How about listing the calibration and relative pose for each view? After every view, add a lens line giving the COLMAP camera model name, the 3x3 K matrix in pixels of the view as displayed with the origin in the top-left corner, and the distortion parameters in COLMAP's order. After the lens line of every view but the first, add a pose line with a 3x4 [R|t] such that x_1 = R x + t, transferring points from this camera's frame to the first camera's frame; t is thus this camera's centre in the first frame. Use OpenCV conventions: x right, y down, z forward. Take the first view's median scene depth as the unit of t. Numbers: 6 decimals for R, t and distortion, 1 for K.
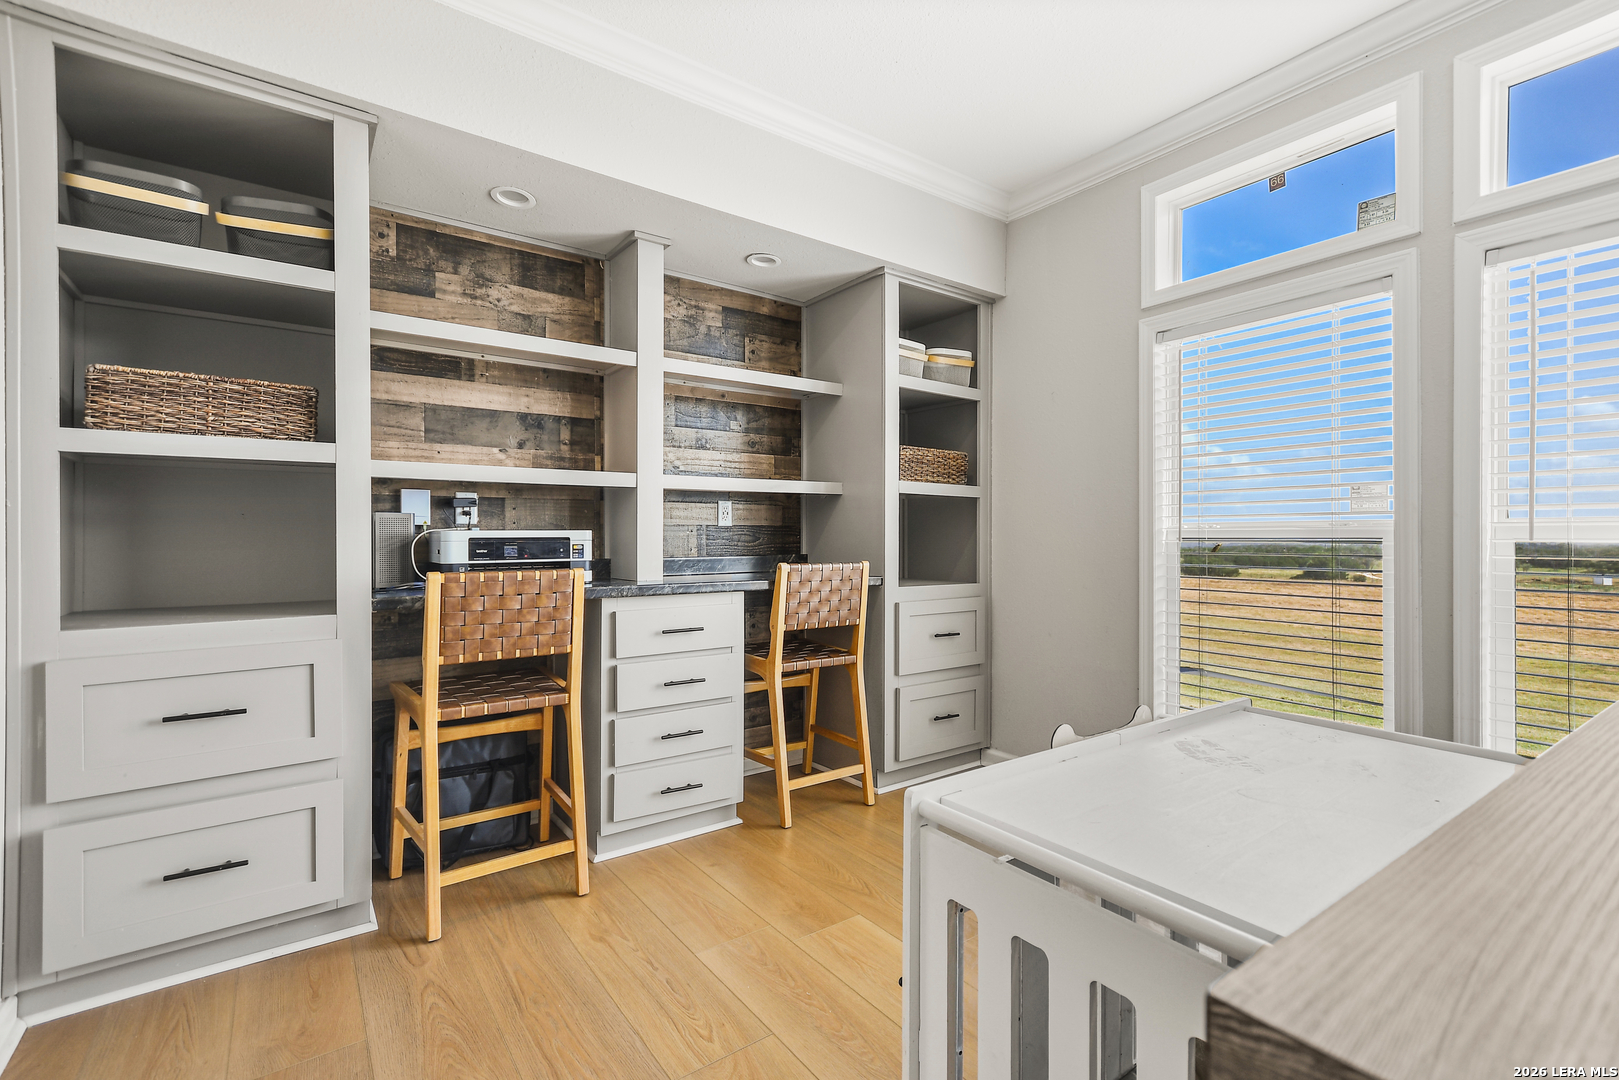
lens RADIAL K [[721.9, 0, 809.5], [0, 721.9, 540.0], [0, 0, 1]] dist [-0.000858, 0.000895]
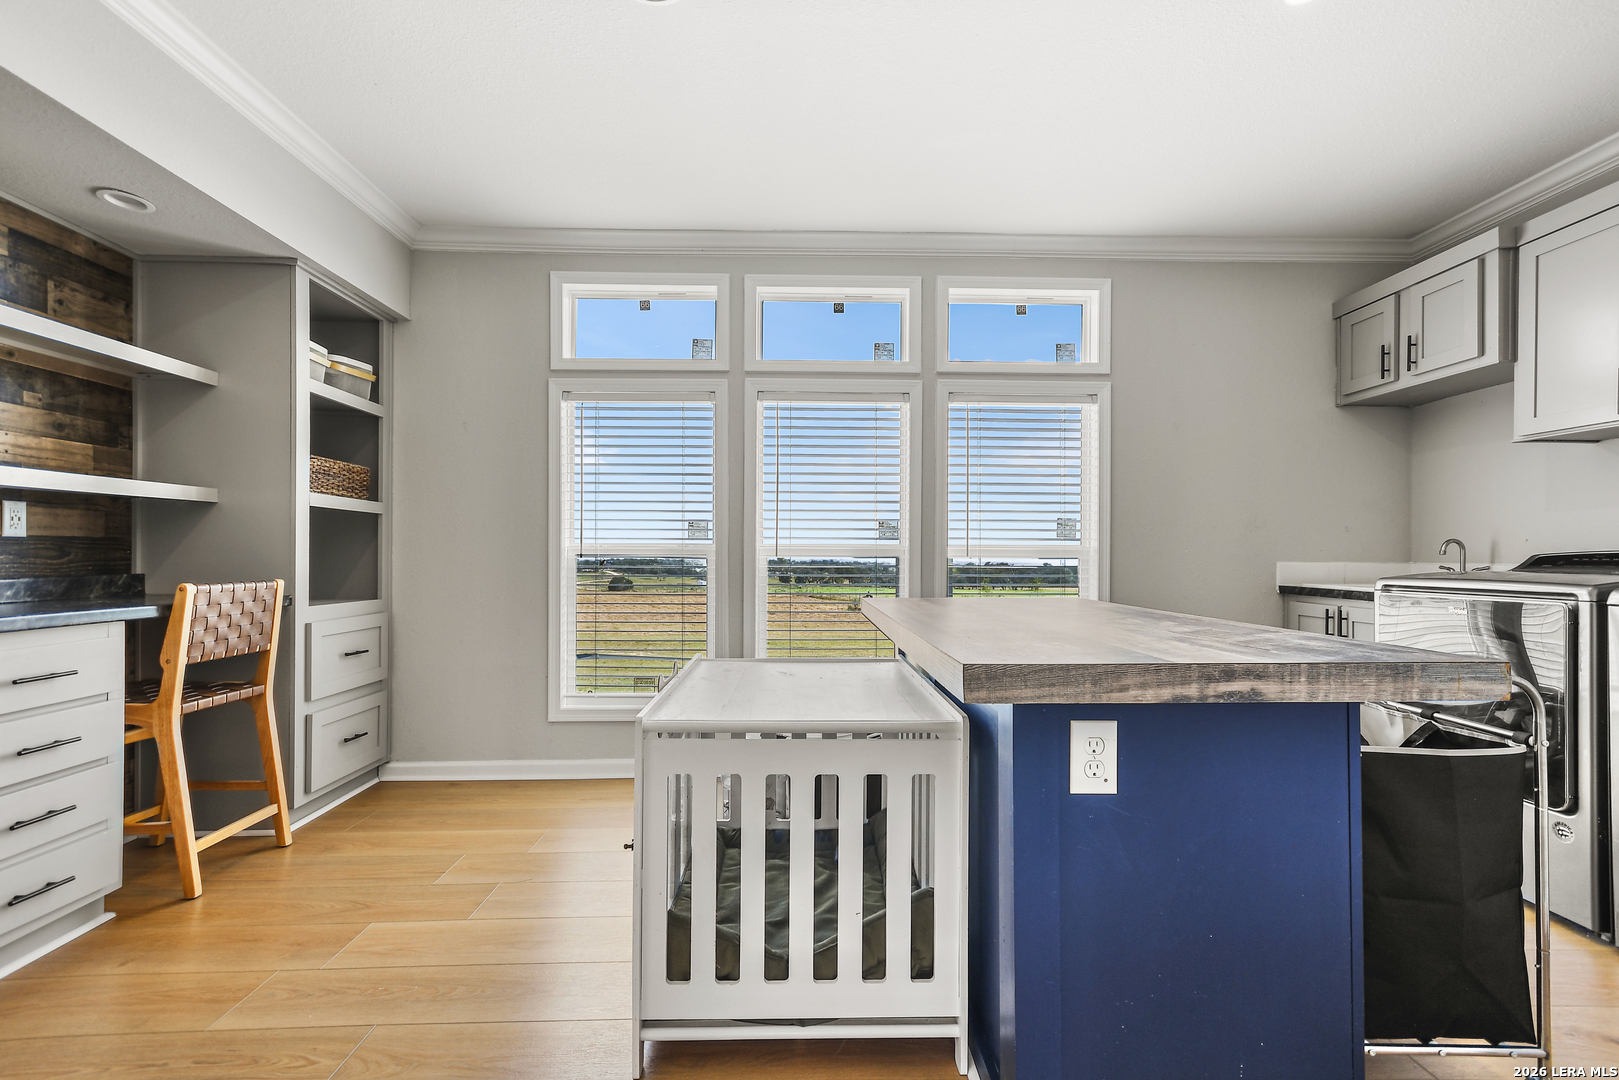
lens RADIAL K [[708.3, 0, 811.2], [0, 708.3, 557.3], [0, 0, 1]] dist [-0.000234, -0.000107]
pose [[0.565813, -0.000833, 0.824533, -0.256502], [-0.001464, 0.999997, 0.002015, -0.001092], [-0.824532, -0.002347, 0.565810, -0.050317]]
